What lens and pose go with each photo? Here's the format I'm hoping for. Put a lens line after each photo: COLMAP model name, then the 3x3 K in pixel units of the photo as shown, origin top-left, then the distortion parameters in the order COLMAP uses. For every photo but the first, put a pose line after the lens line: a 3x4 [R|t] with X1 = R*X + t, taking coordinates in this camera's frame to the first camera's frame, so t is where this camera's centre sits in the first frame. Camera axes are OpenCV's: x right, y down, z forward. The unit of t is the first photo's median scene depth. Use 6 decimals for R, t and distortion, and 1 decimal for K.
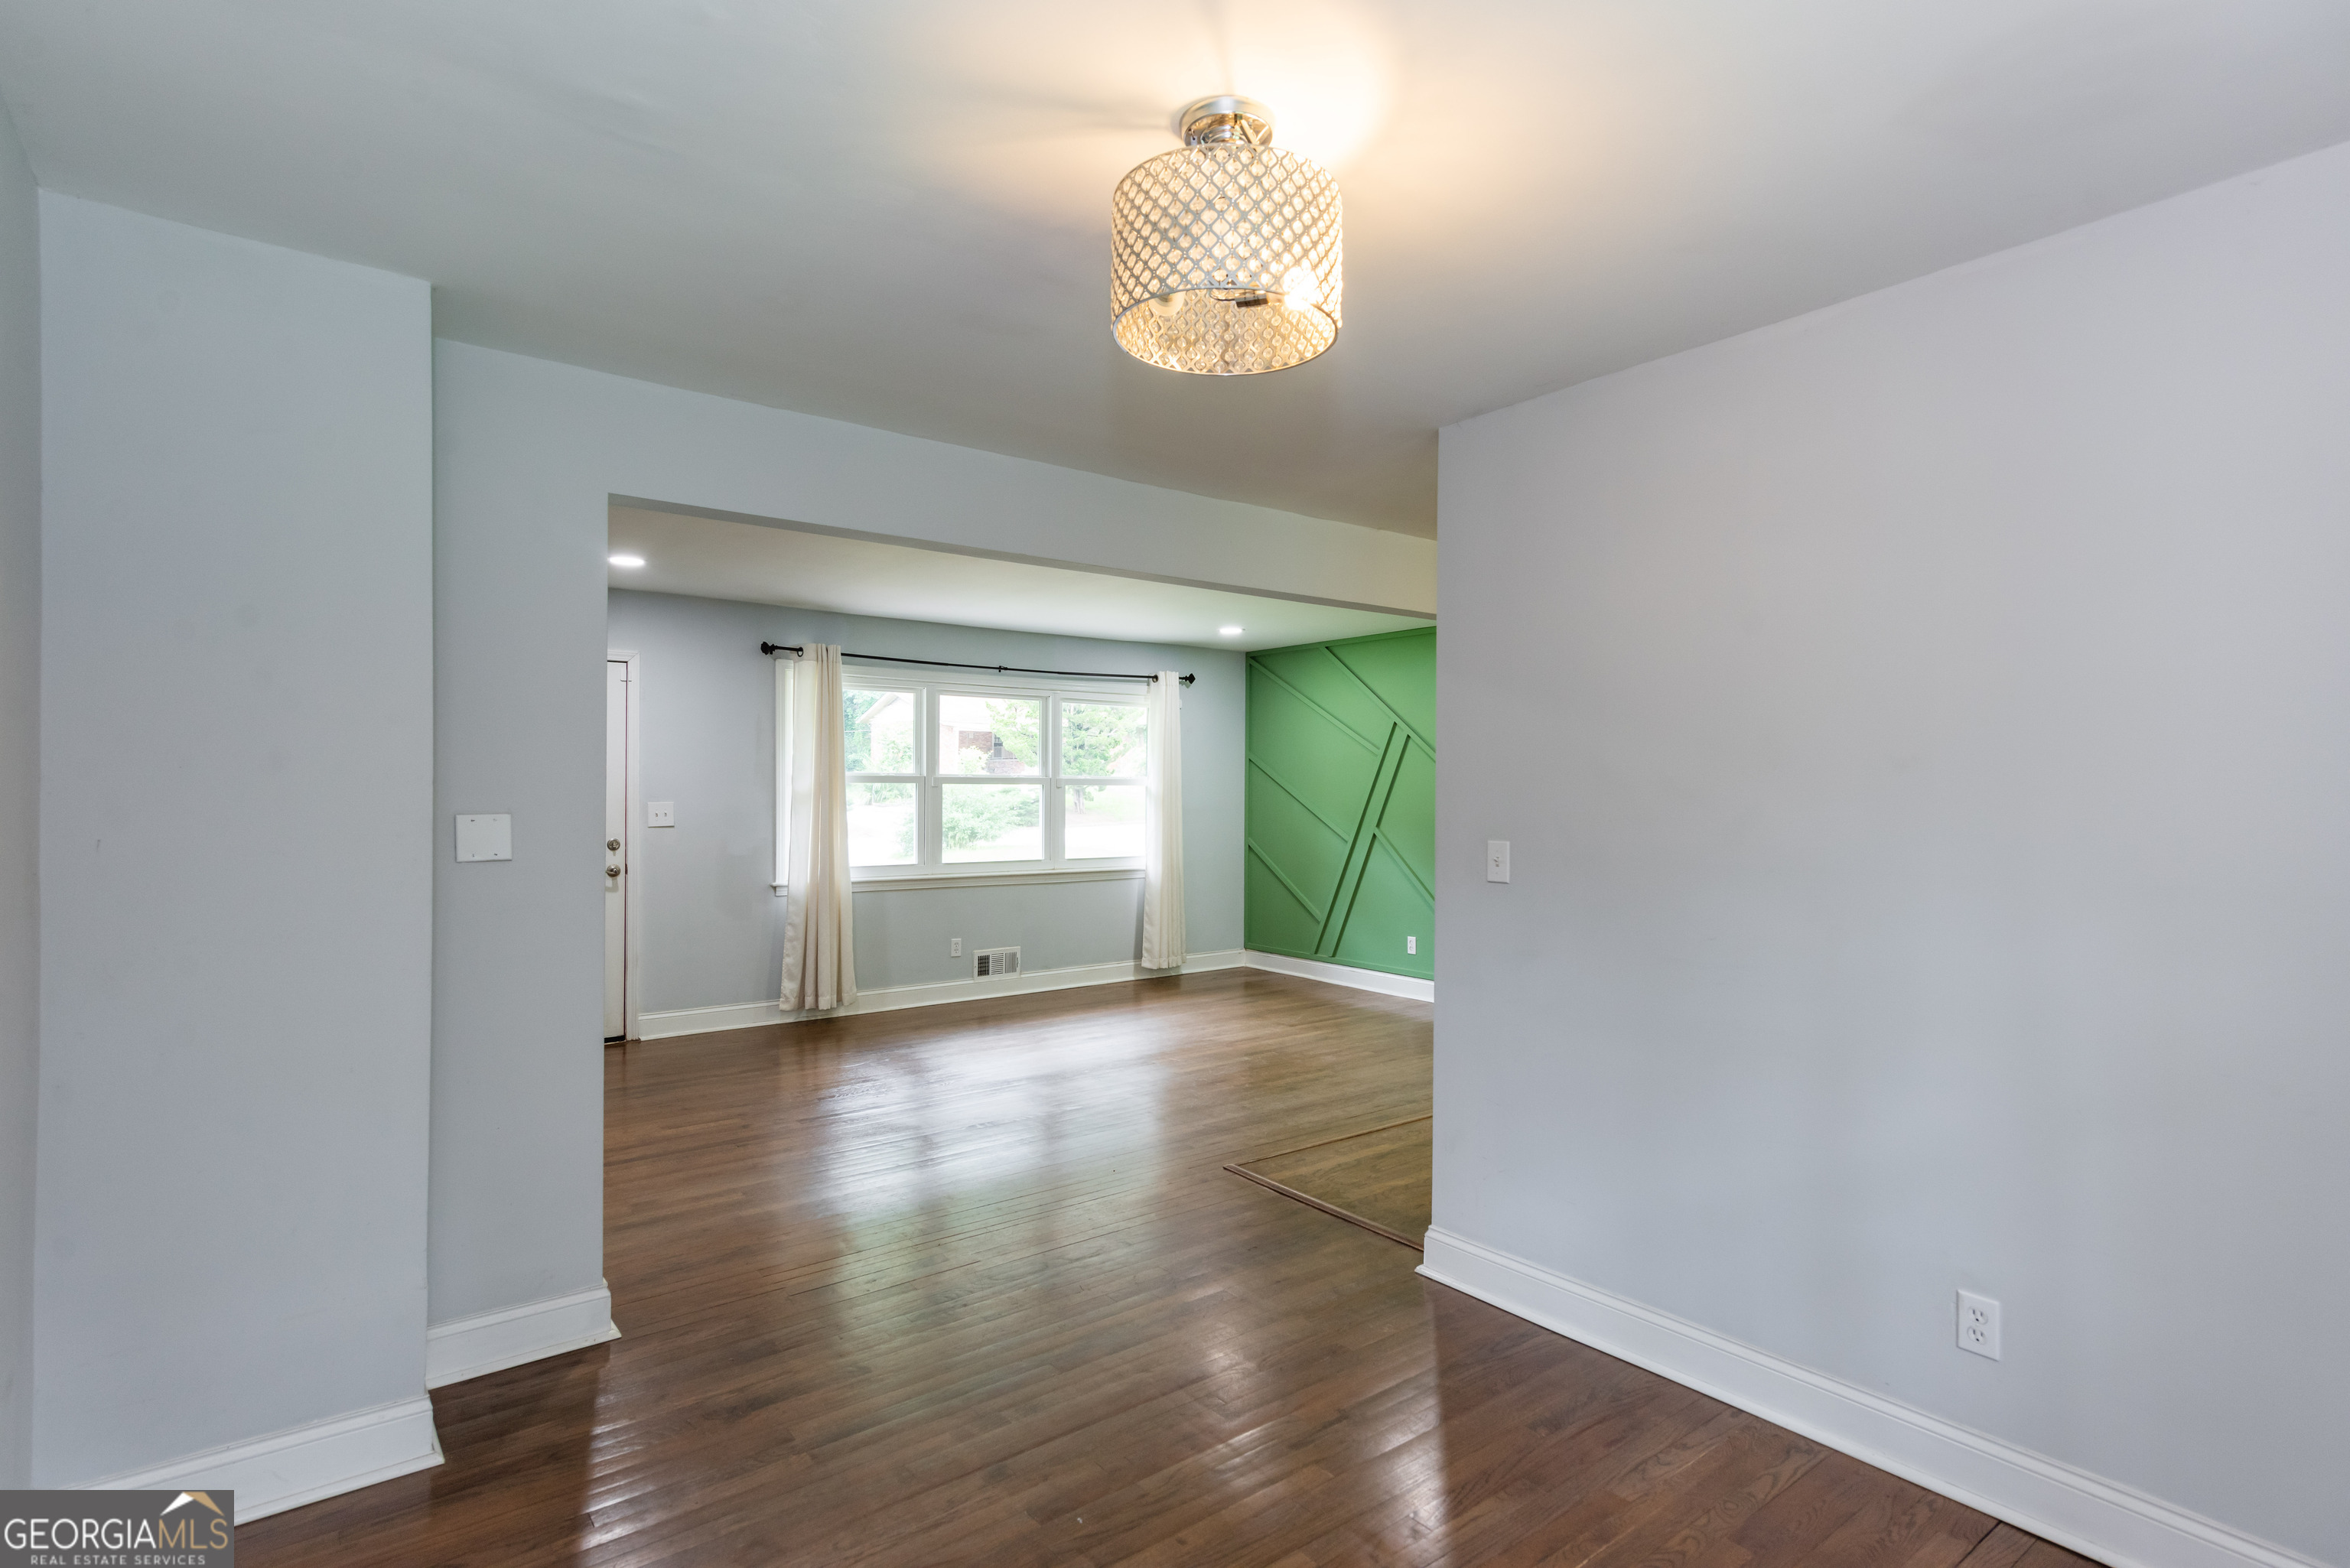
lens RADIAL K [[1131.7, 0, 1174.7], [0, 1131.7, 794.3], [0, 0, 1]] dist [0.015818, 0.000145]
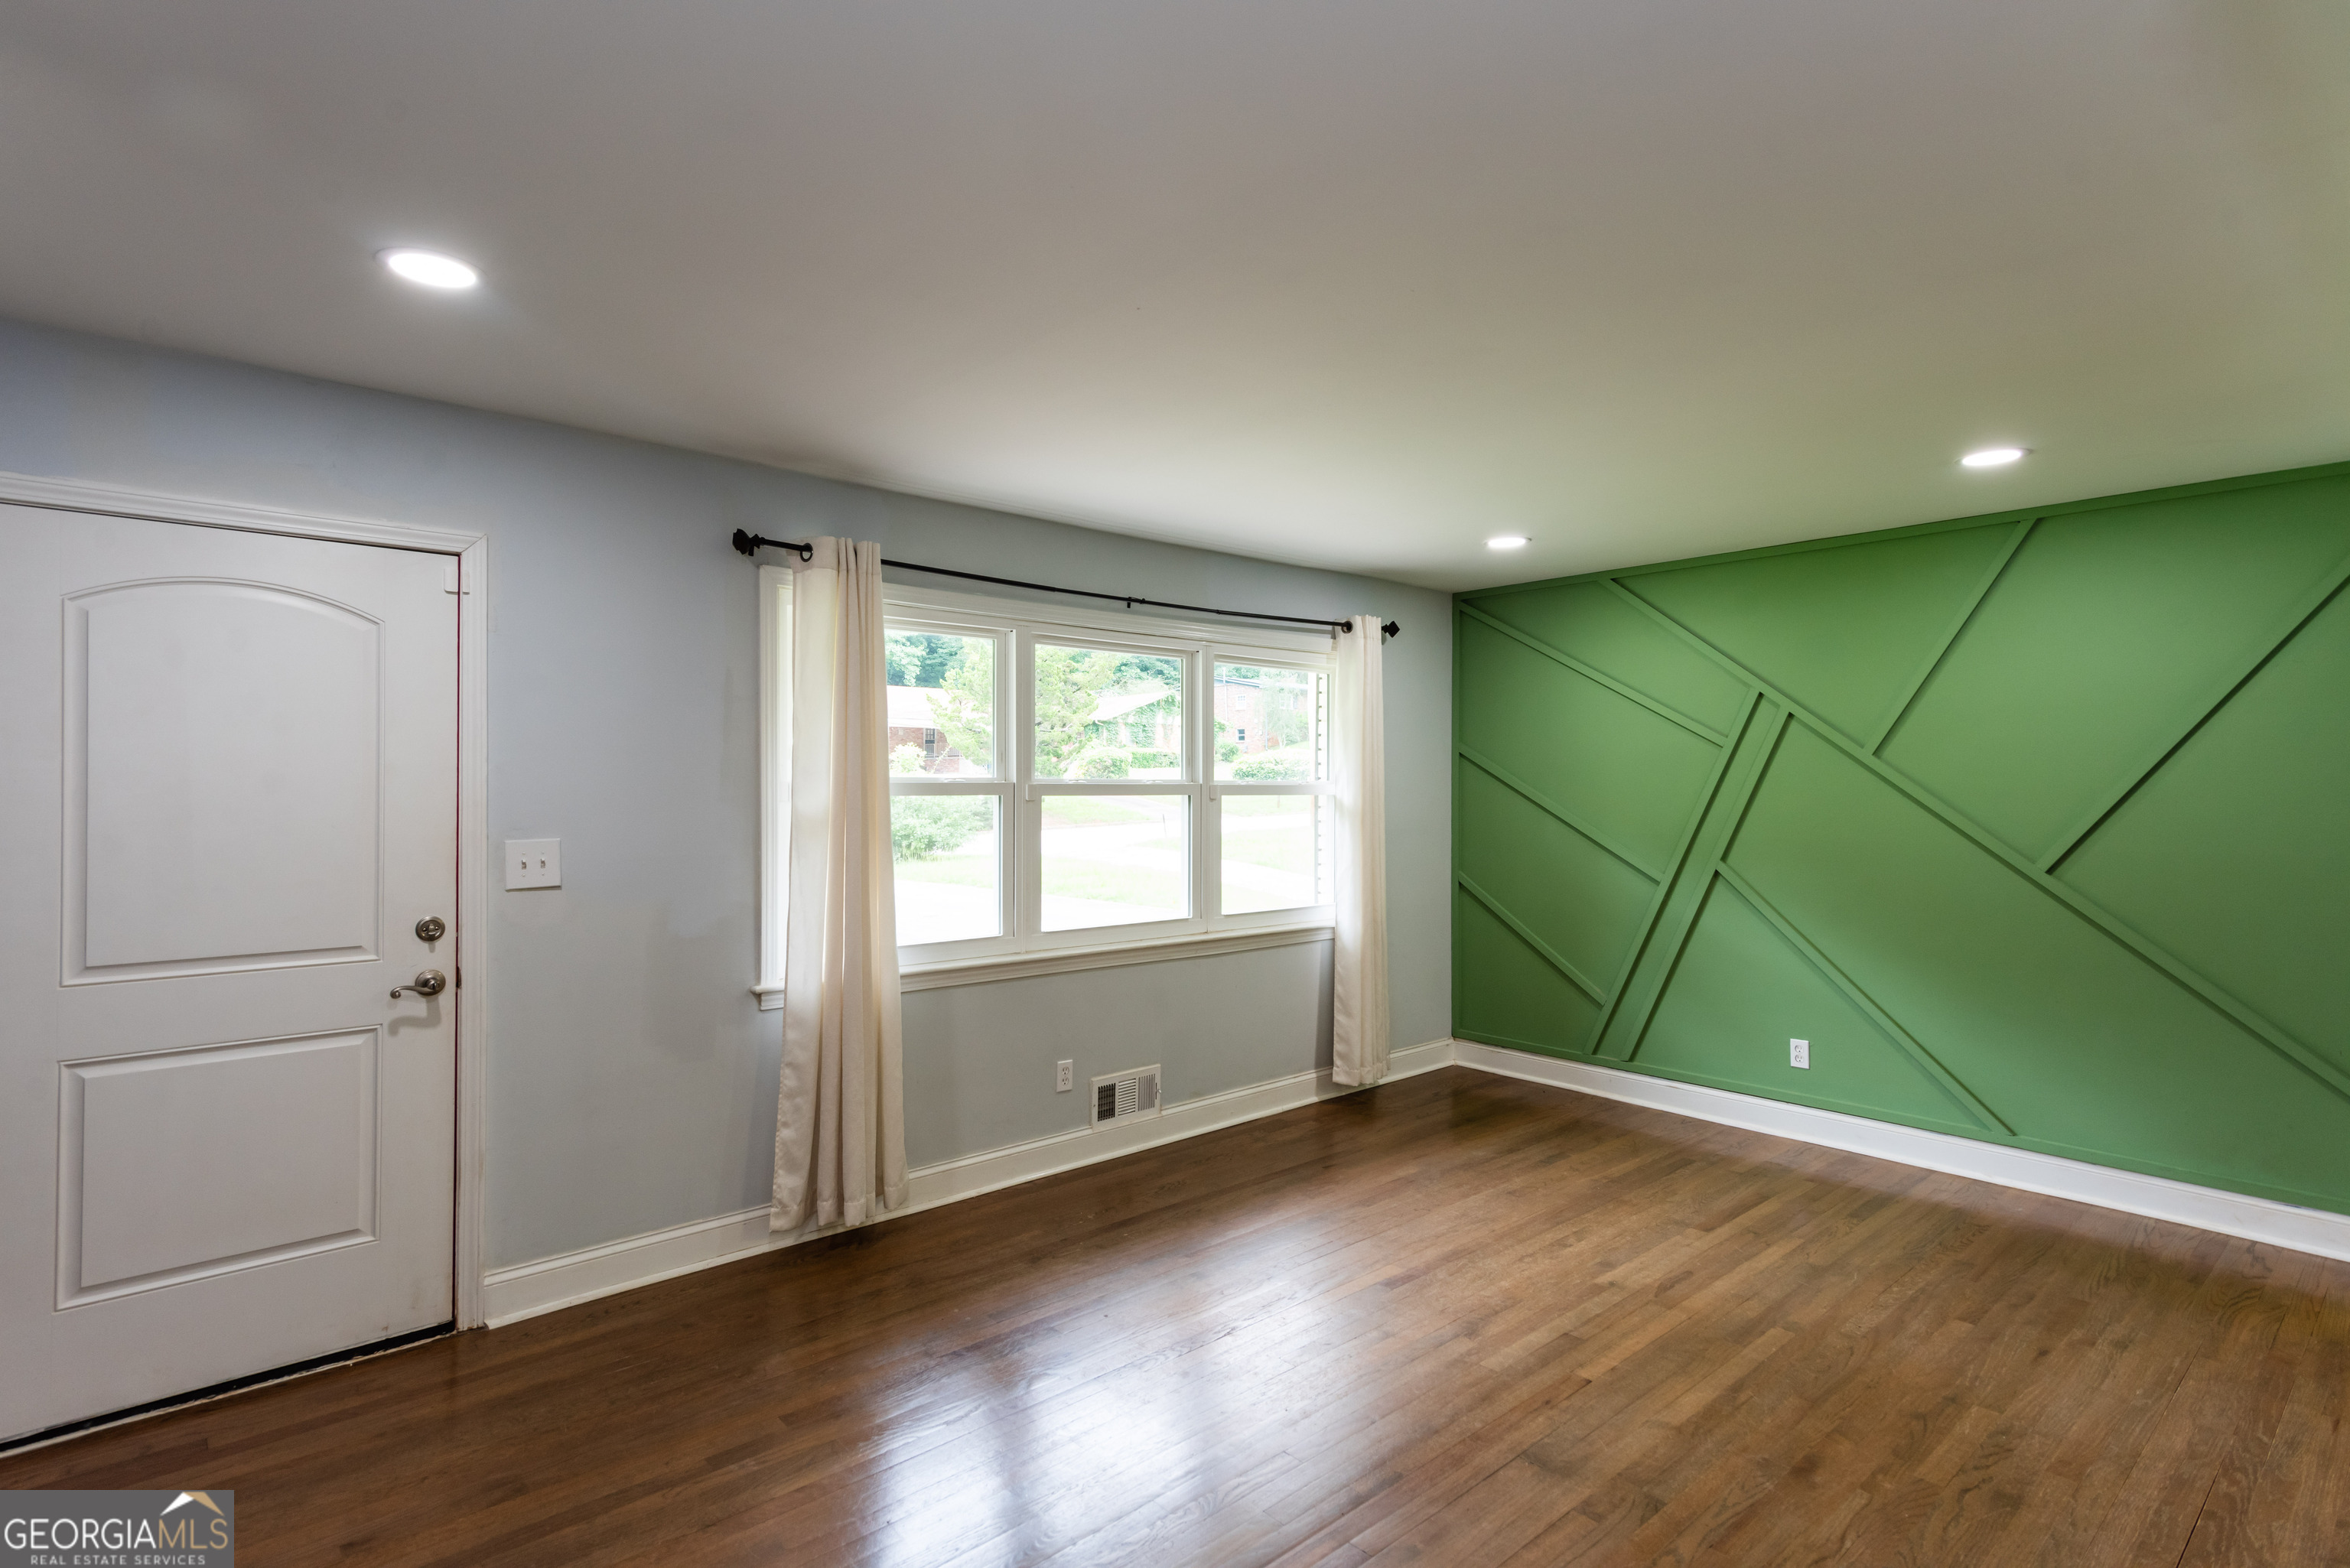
lens RADIAL K [[1142.8, 0, 1182.1], [0, 1142.8, 786.7], [0, 0, 1]] dist [0.018900, 0.000010]
pose [[0.997496, -0.003962, 0.070607, -0.171543], [0.004311, 0.999979, -0.004793, -0.010612], [-0.070587, 0.005086, 0.997493, 0.400994]]
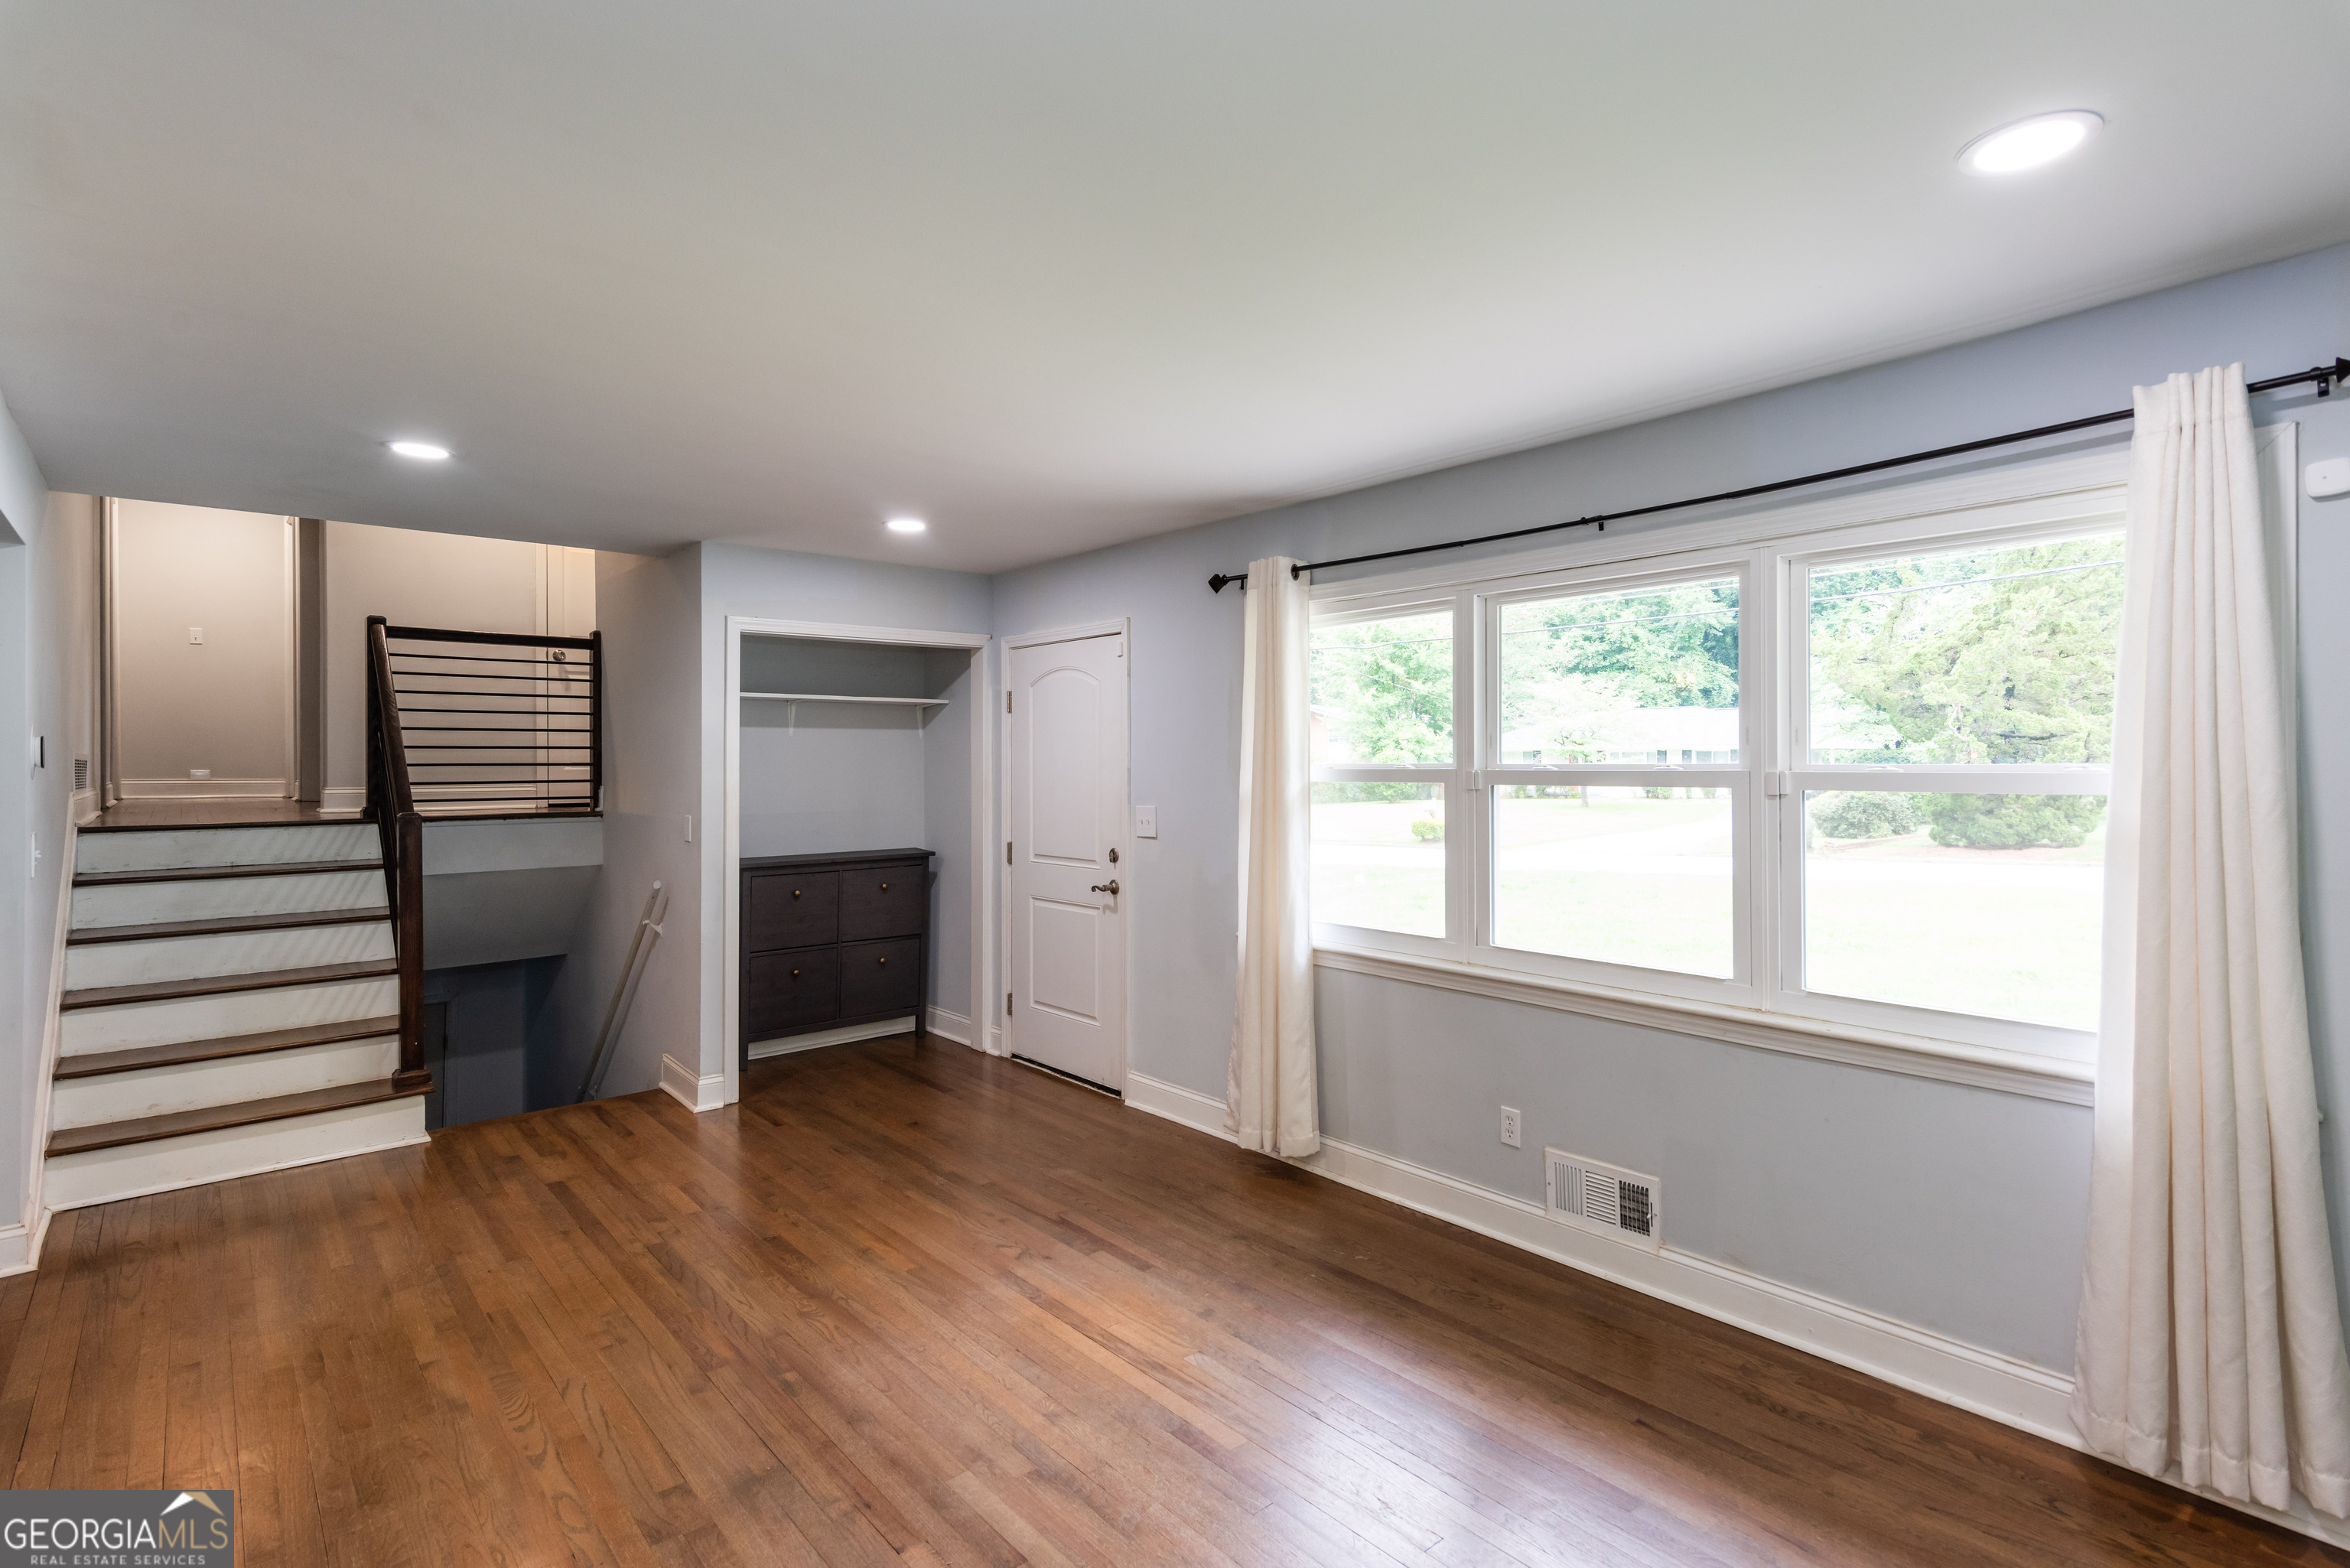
lens RADIAL K [[1151.1, 0, 1174.0], [0, 1151.1, 757.6], [0, 0, 1]] dist [0.016904, 0.000266]
pose [[0.061503, -0.009495, -0.998062, 0.284769], [-0.003688, 0.999946, -0.009740, -0.015557], [0.998100, 0.004280, 0.061465, 0.817007]]
